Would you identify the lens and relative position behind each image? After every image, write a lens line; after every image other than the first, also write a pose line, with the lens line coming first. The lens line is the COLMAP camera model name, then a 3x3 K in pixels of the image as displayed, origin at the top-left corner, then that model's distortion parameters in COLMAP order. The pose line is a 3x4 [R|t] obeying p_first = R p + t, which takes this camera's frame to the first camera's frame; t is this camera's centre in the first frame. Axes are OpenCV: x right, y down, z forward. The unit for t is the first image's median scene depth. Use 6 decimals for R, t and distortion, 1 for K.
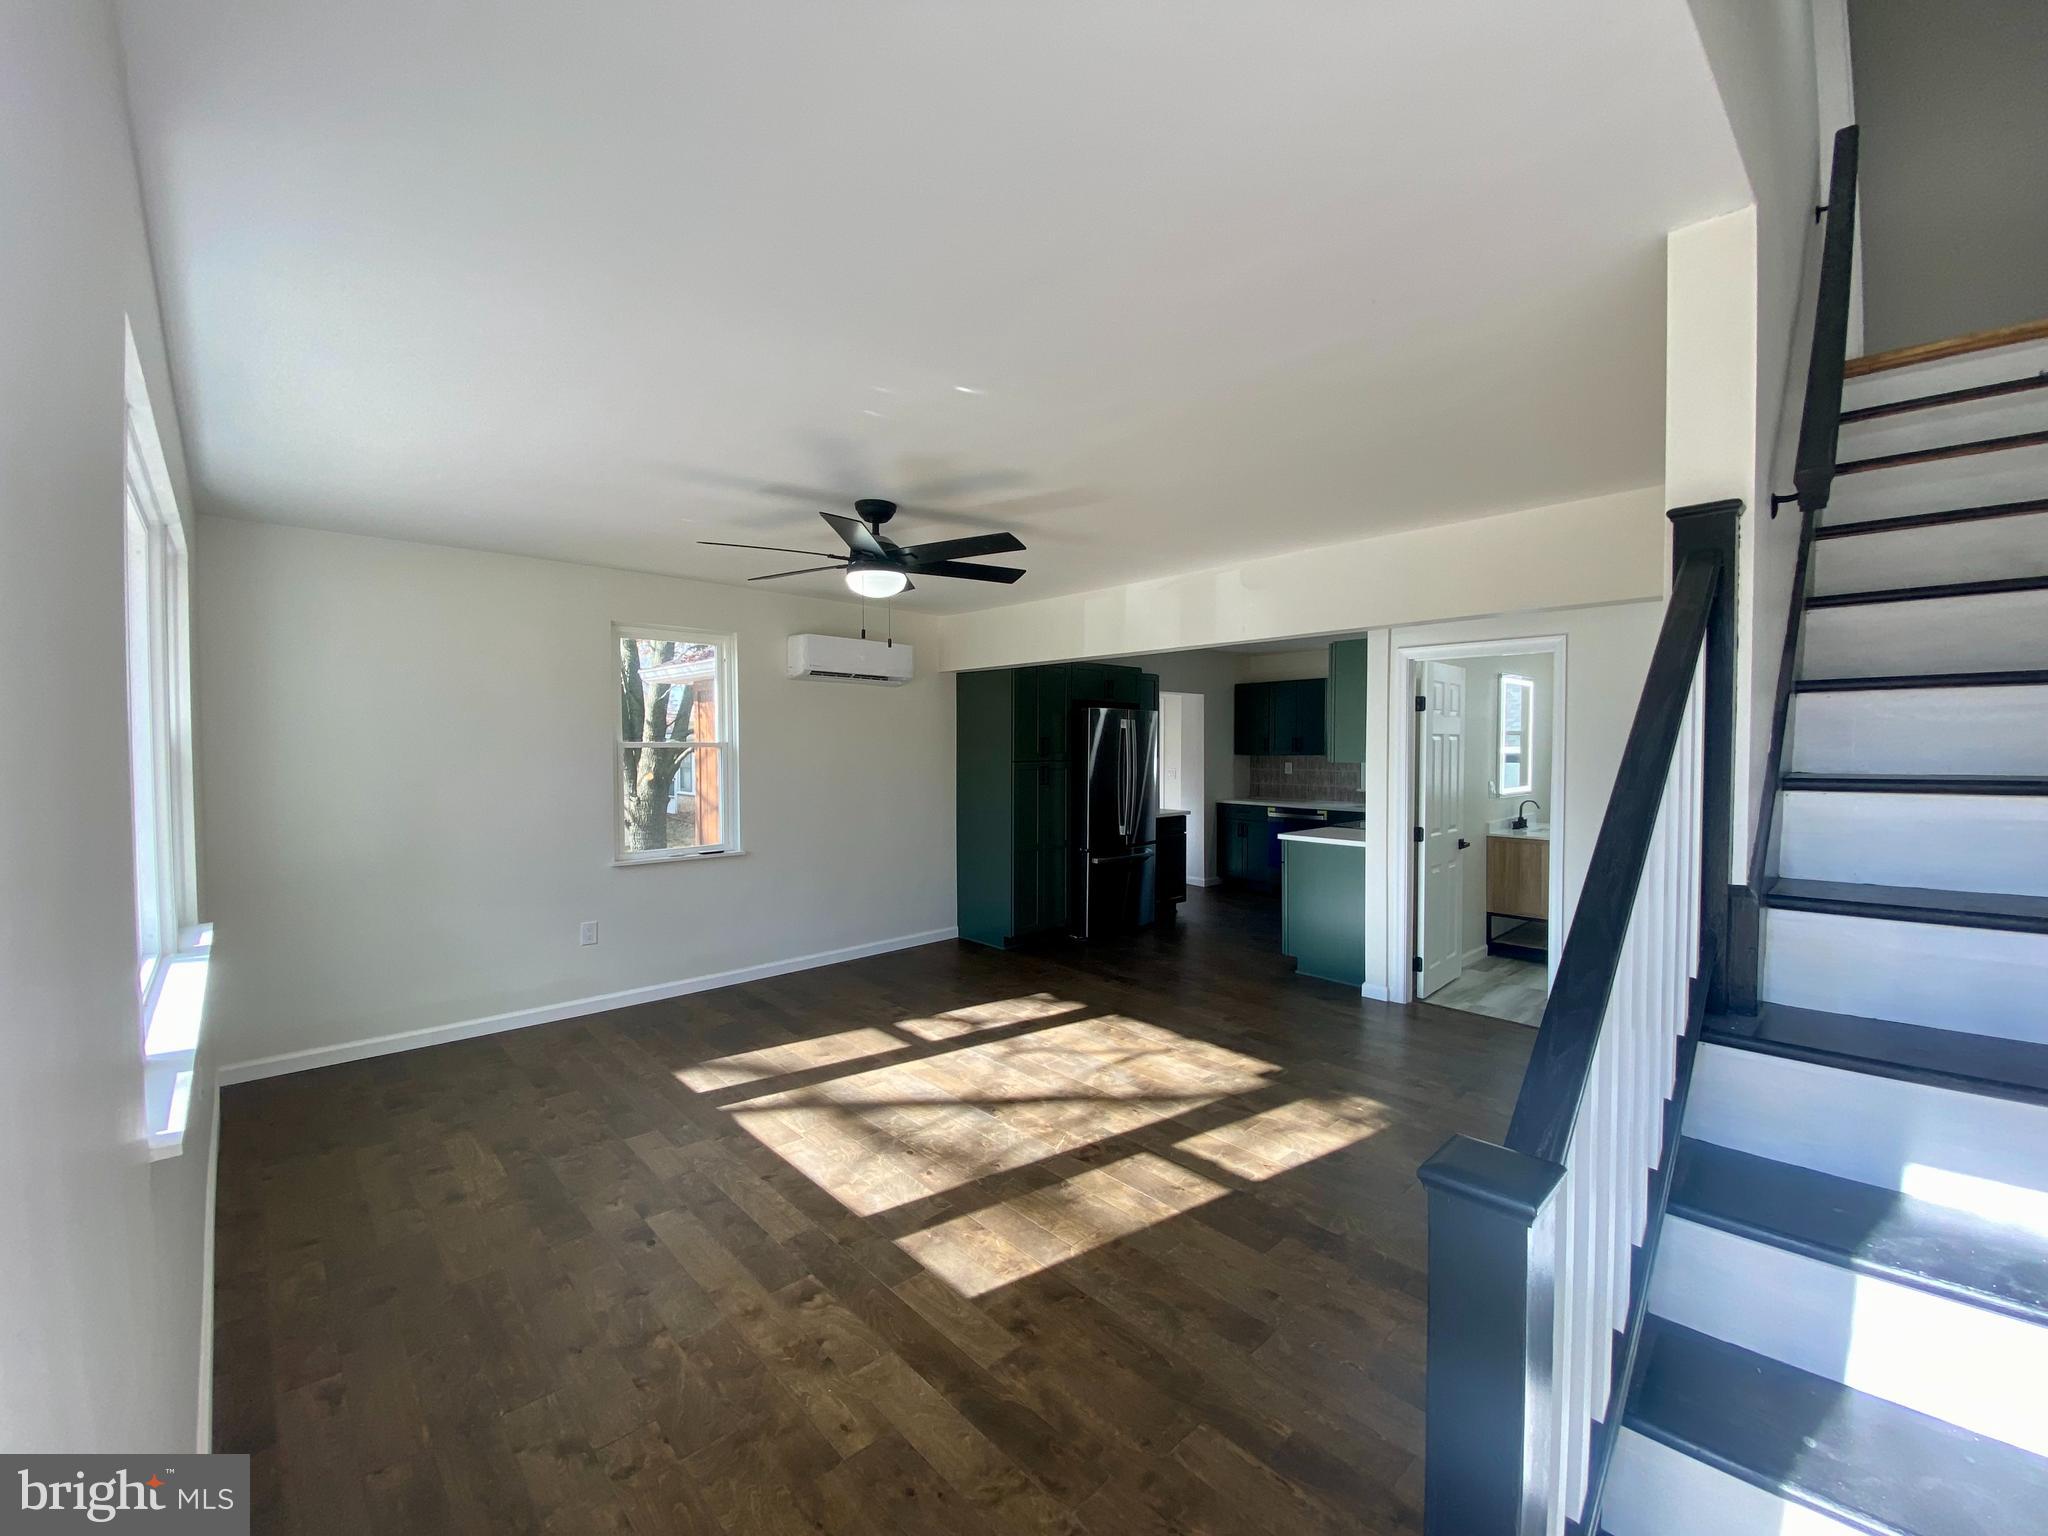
lens RADIAL K [[827.5, 0, 1006.5], [0, 827.5, 786.1], [0, 0, 1]] dist [0.007448, -0.012497]
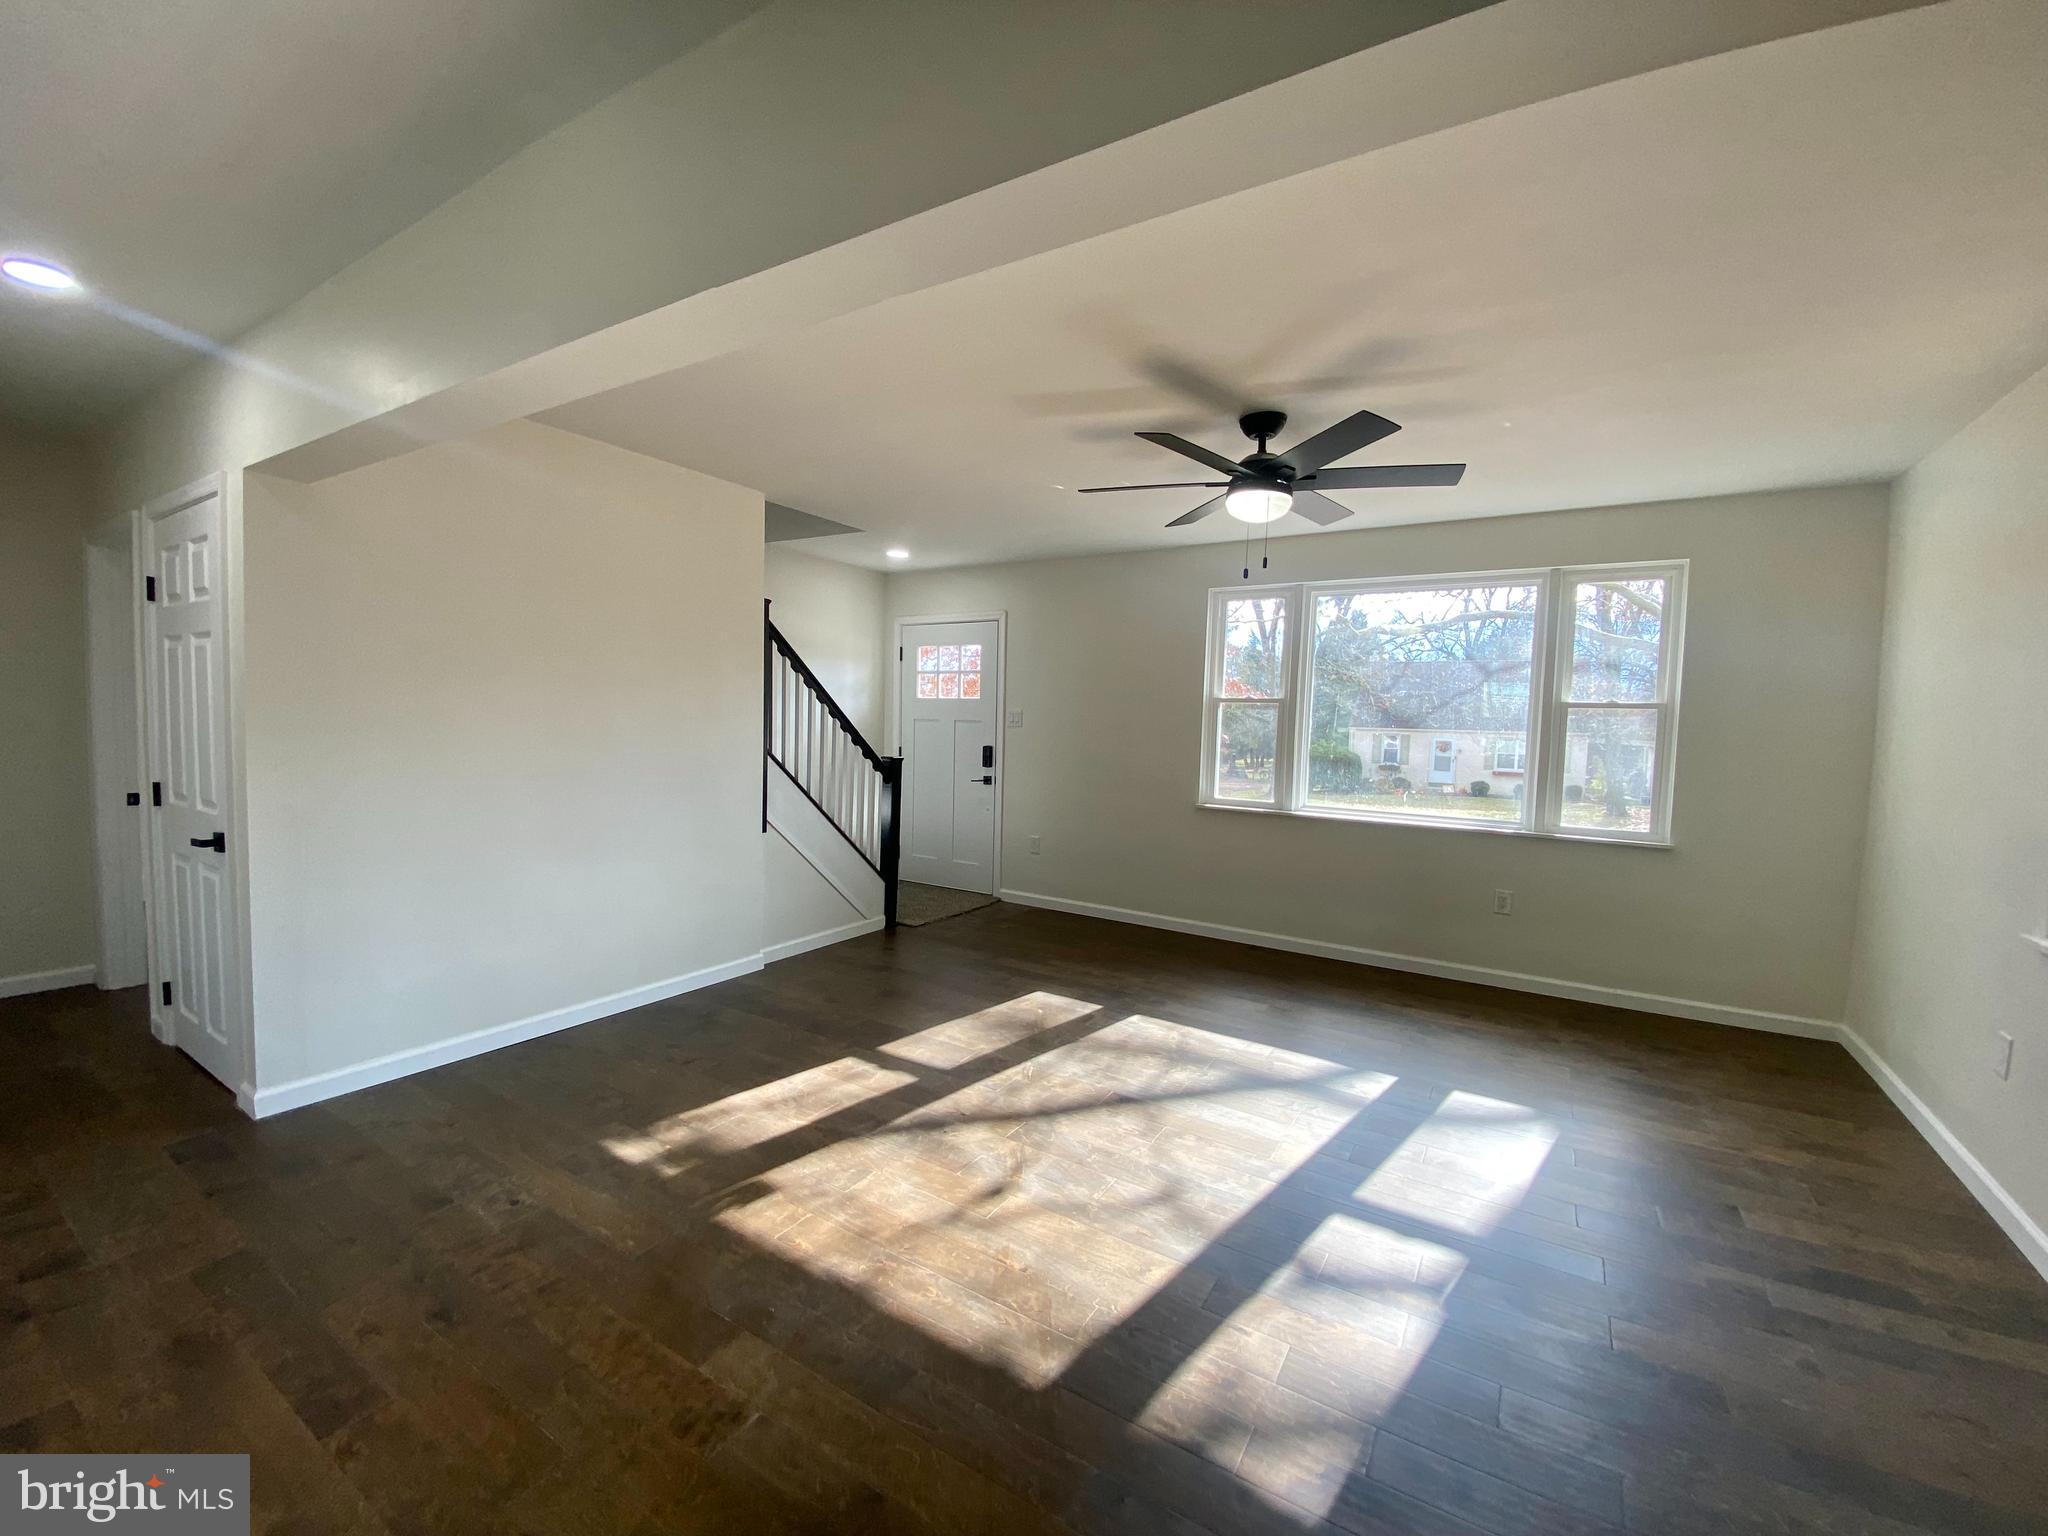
lens RADIAL K [[827.5, 0, 1011.3], [0, 827.5, 765.5], [0, 0, 1]] dist [0.007448, -0.012497]
pose [[-0.965535, -0.009261, -0.260107, 0.259804], [-0.037556, 0.993865, 0.104024, -0.035214], [0.257548, 0.110207, -0.959960, 1.425012]]
